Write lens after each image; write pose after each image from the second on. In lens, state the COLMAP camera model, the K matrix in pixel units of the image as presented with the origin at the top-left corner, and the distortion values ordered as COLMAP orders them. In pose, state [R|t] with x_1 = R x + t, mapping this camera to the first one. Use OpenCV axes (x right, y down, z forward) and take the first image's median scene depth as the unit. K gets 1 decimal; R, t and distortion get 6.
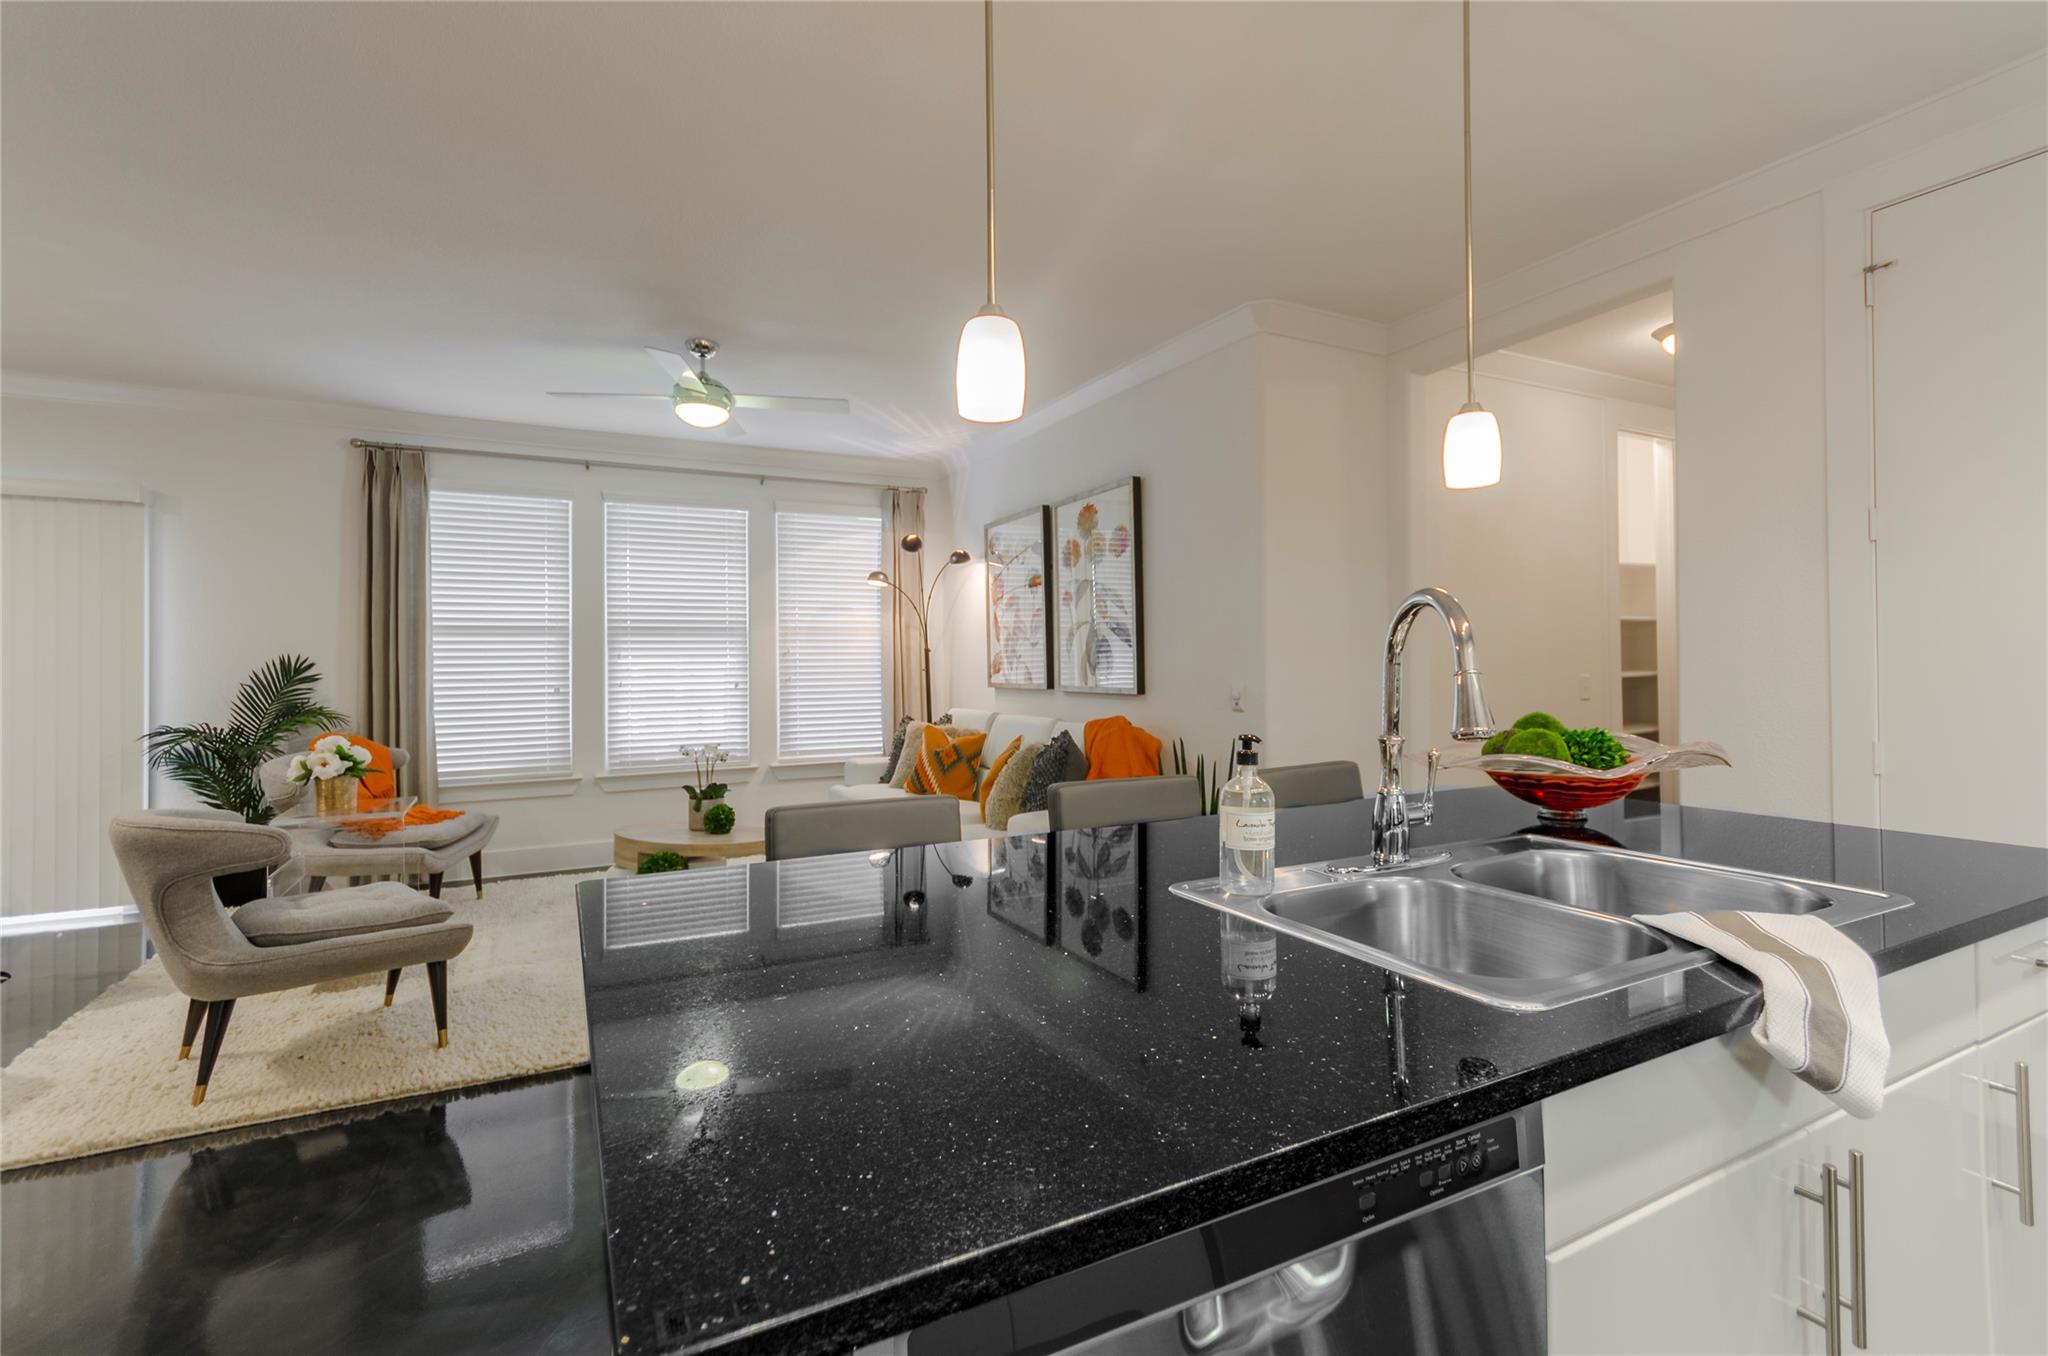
lens RADIAL K [[906.1, 0, 1085.0], [0, 906.1, 658.7], [0, 0, 1]] dist [0.013756, 0.000193]
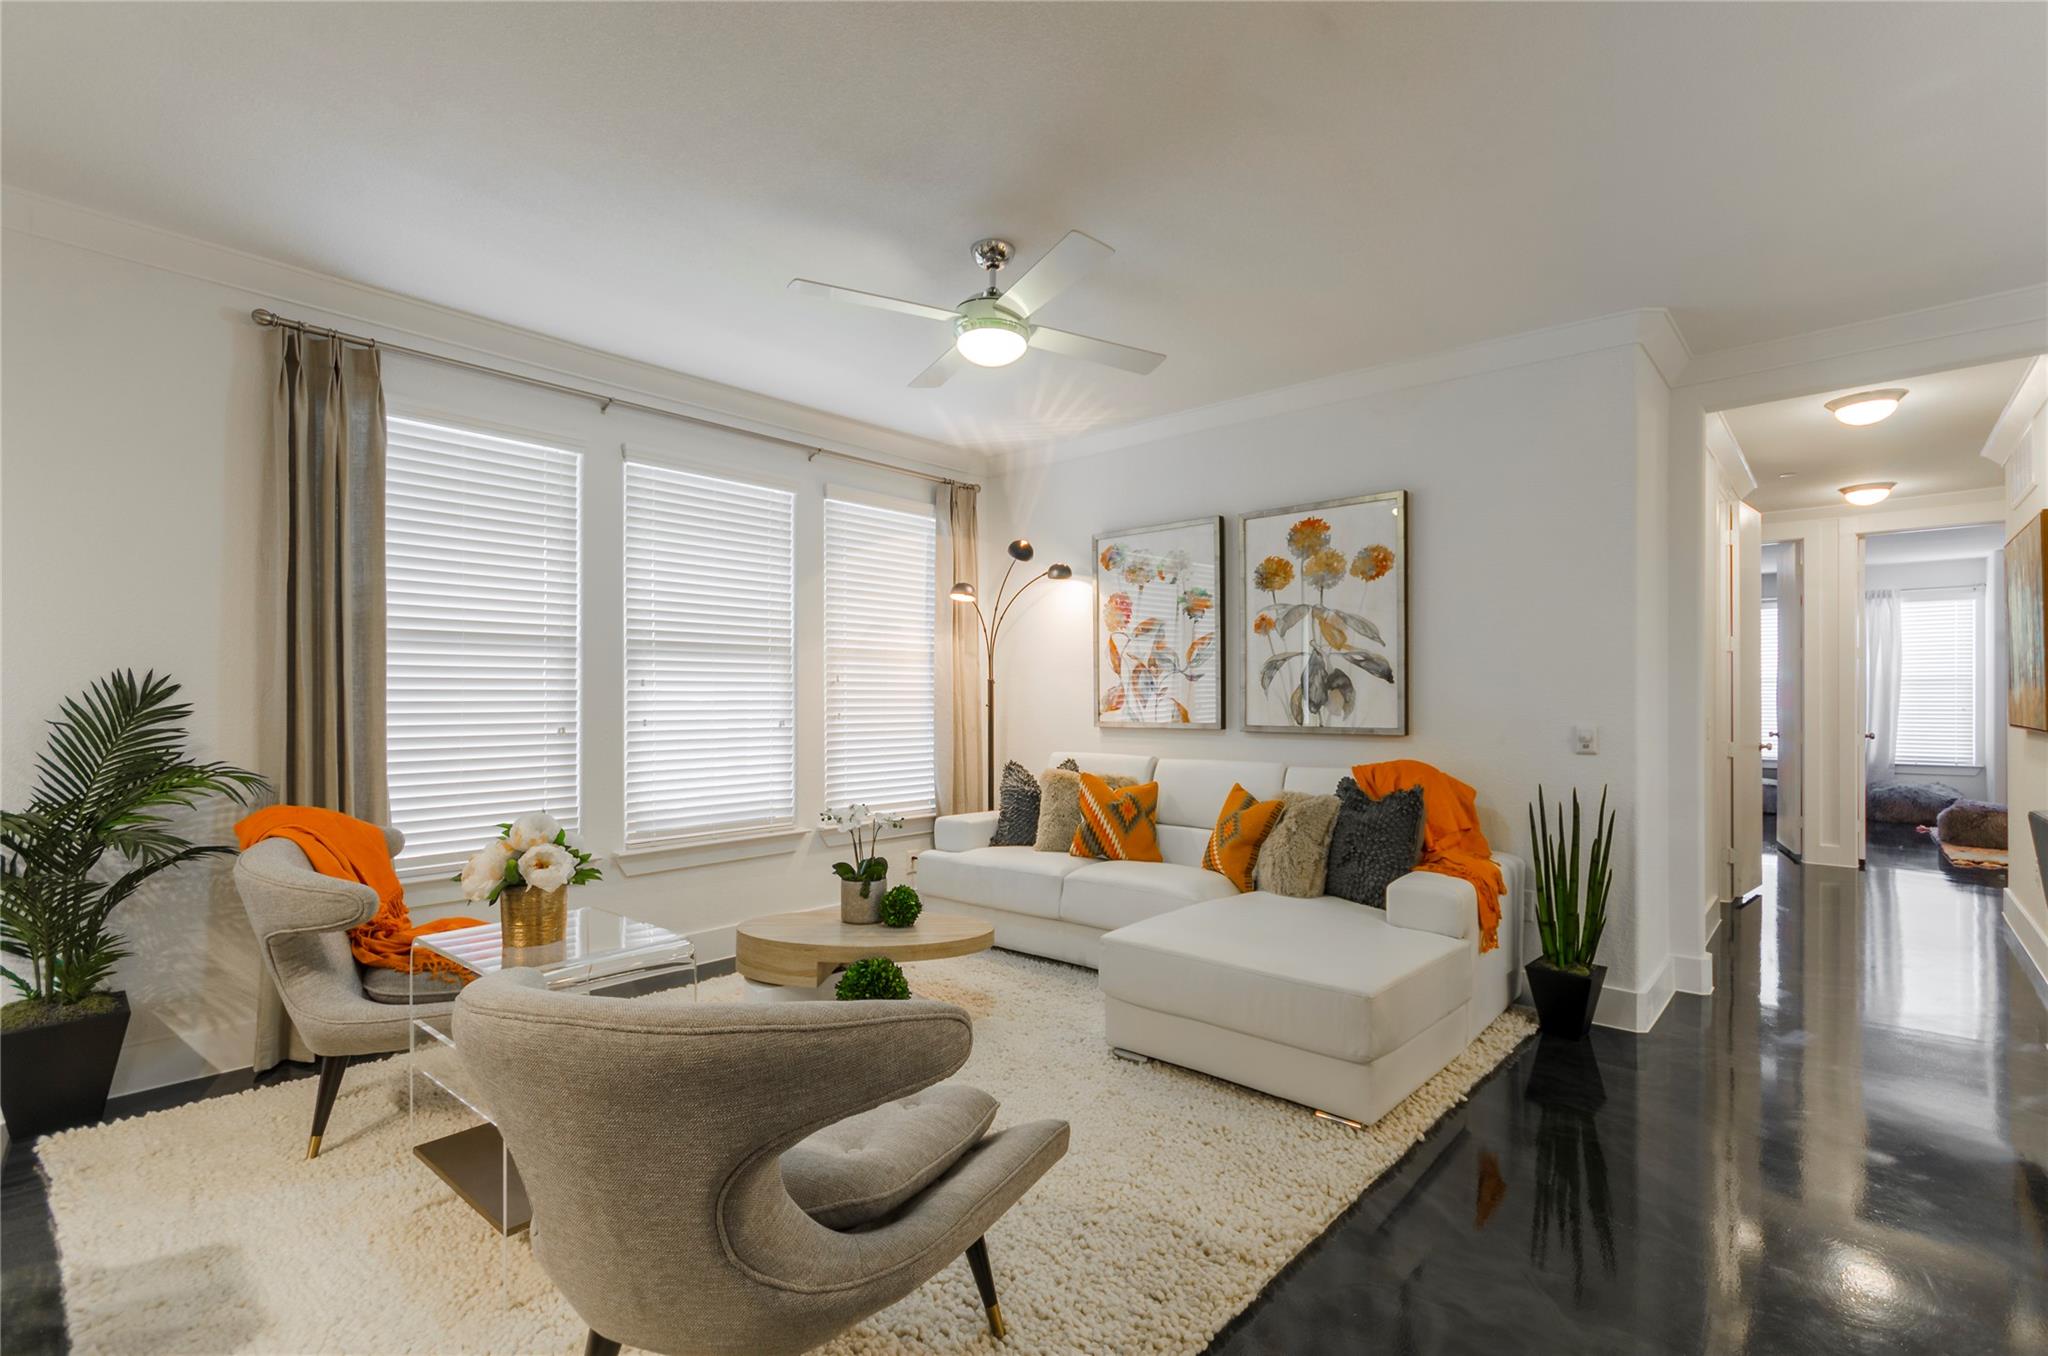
lens RADIAL K [[906.1, 0, 1028.6], [0, 906.1, 704.2], [0, 0, 1]] dist [0.013756, 0.000193]
pose [[0.936933, 0.009077, 0.349390, -0.523865], [-0.013132, 0.999871, 0.009239, 0.004331], [-0.349261, -0.013245, 0.936932, 0.256180]]
